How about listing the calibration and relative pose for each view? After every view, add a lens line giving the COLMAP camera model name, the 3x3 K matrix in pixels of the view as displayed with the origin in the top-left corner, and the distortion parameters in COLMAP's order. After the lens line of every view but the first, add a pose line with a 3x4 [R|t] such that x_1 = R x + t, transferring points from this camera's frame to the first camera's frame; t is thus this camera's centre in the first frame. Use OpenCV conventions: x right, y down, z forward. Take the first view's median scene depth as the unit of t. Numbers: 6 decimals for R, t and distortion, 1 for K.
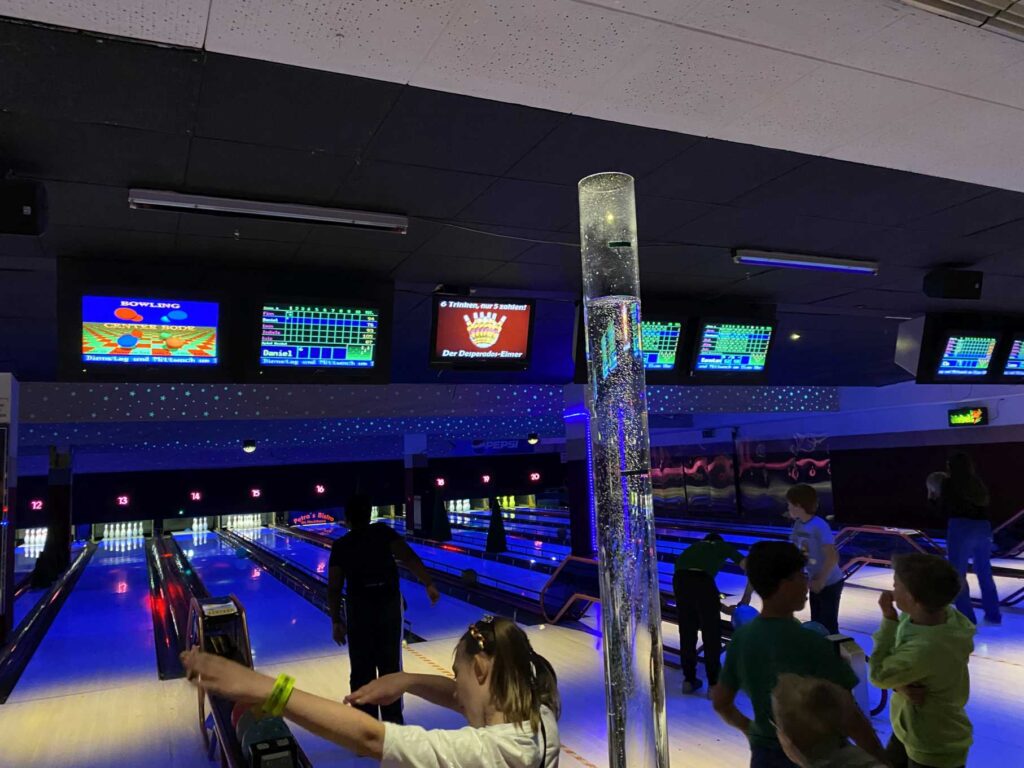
lens RADIAL K [[788.0, 0, 512.0], [0, 788.0, 384.0], [0, 0, 1]] dist [0.051097, -0.049404]
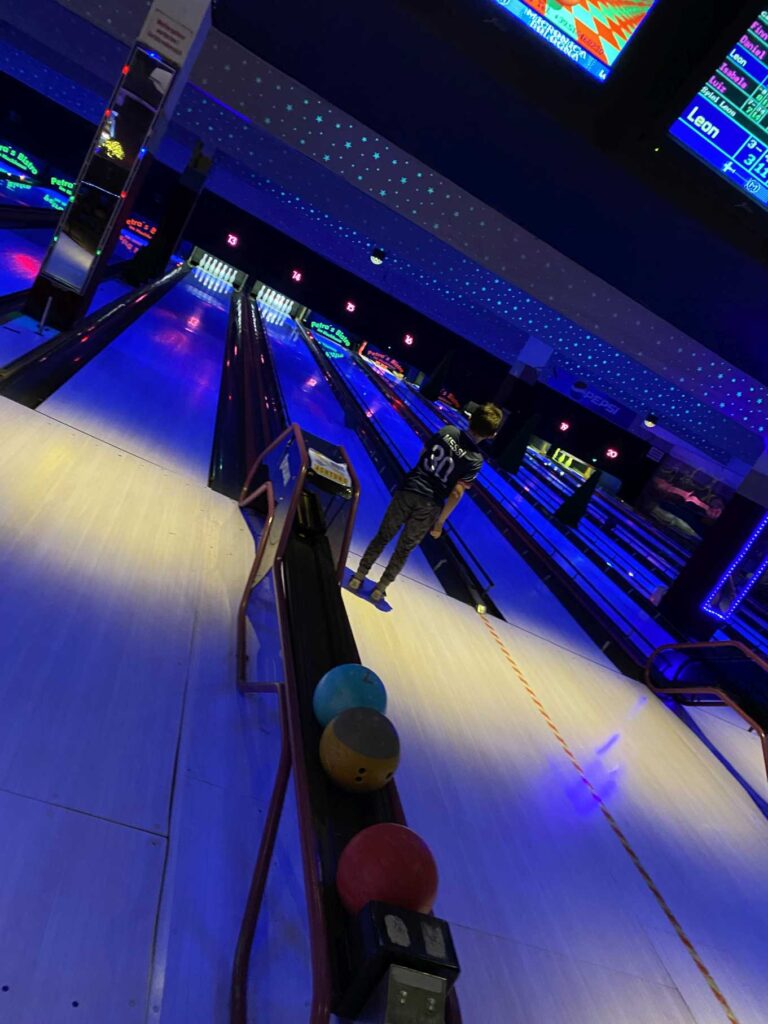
lens RADIAL K [[802.7, 0, 384.0], [0, 802.7, 523.8], [0, 0, 1]] dist [0.048109, -0.041401]
pose [[0.826065, 0.552700, -0.110176, -0.064539], [-0.495441, 0.805364, 0.325466, 0.021741], [0.268617, -0.214271, 0.939113, 0.102852]]
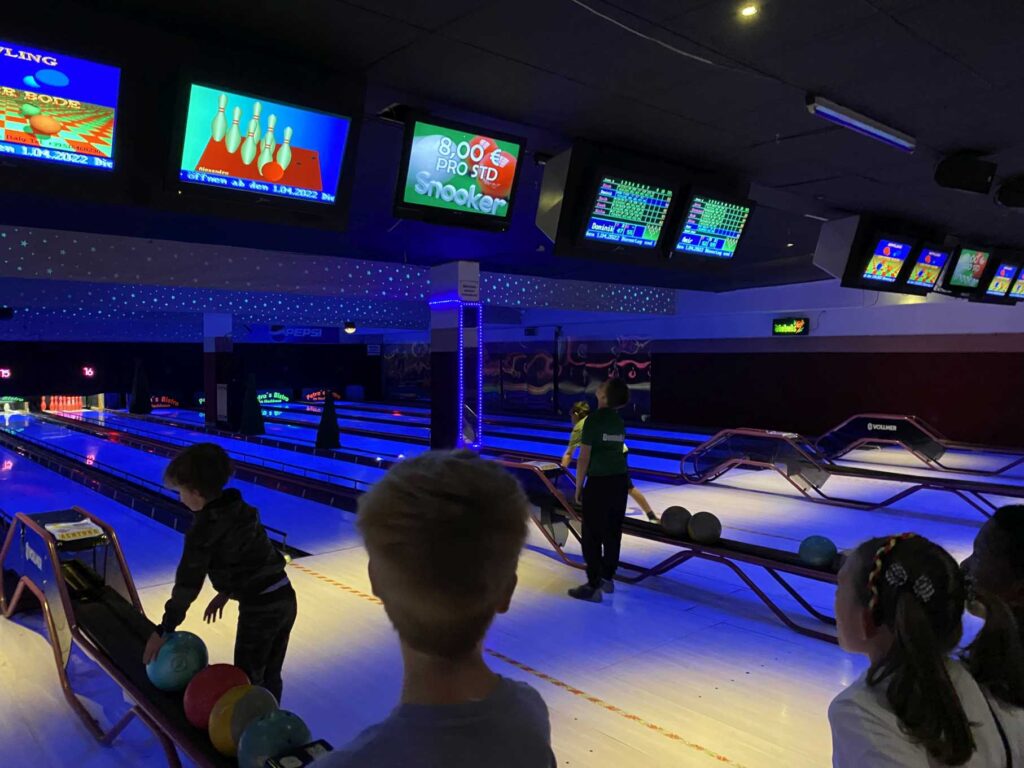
lens RADIAL K [[791.8, 0, 512.0], [0, 791.8, 384.0], [0, 0, 1]] dist [0.046257, -0.049858]
pose [[0.960662, 0.034169, 0.275610, -0.054181], [-0.070201, 0.990051, 0.121947, 0.010488], [-0.268701, -0.136498, 0.953503, 0.063488]]
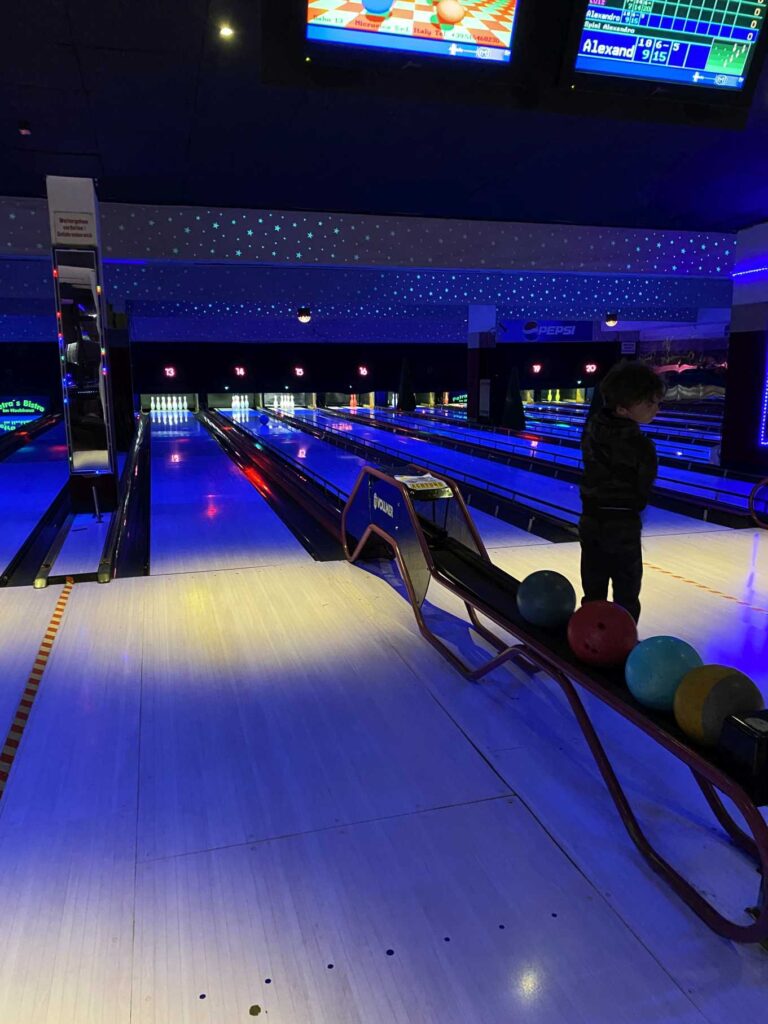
lens RADIAL K [[800.0, 0, 396.5], [0, 800.0, 513.4], [0, 0, 1]] dist [0.050202, -0.047738]
pose [[0.987571, 0.066584, -0.142374, -0.079979], [-0.022931, 0.957180, 0.288585, 0.027394], [0.155493, -0.281733, 0.946810, 0.079455]]
